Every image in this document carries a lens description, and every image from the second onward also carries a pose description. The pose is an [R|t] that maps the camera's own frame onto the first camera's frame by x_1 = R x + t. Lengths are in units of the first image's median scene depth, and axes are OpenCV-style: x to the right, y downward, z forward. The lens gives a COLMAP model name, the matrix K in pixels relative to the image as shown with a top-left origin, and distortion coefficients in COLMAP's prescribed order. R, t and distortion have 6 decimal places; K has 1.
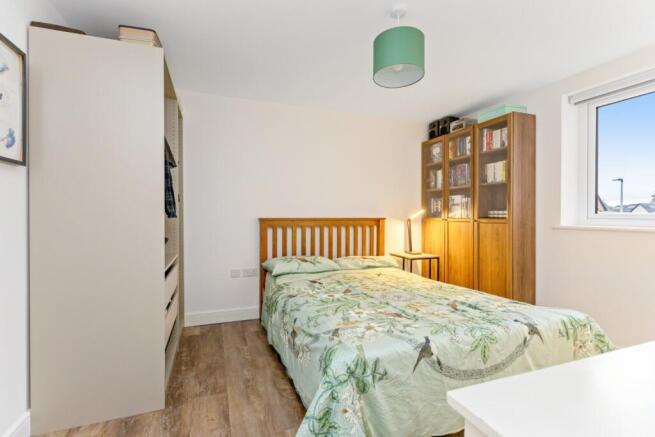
lens RADIAL K [[302.1, 0, 329.8], [0, 302.1, 216.2], [0, 0, 1]] dist [0.000269, -0.000078]
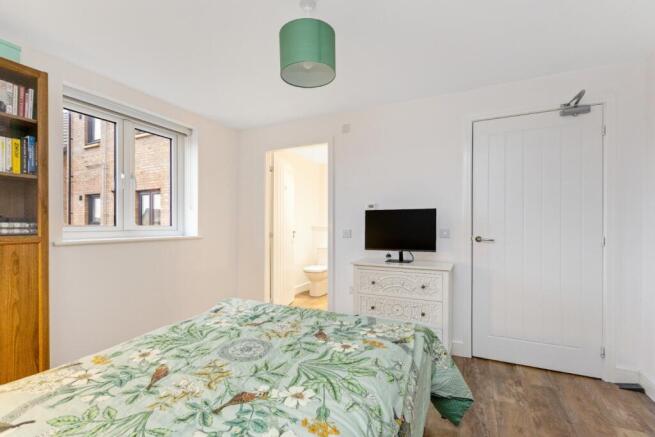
lens RADIAL K [[302.1, 0, 332.0], [0, 302.1, 221.5], [0, 0, 1]] dist [0.000269, -0.000078]
pose [[-0.688182, 0.000294, 0.725538, -0.480921], [0.002151, 0.999996, 0.001634, -0.032415], [-0.725535, 0.002685, -0.688180, 1.570779]]
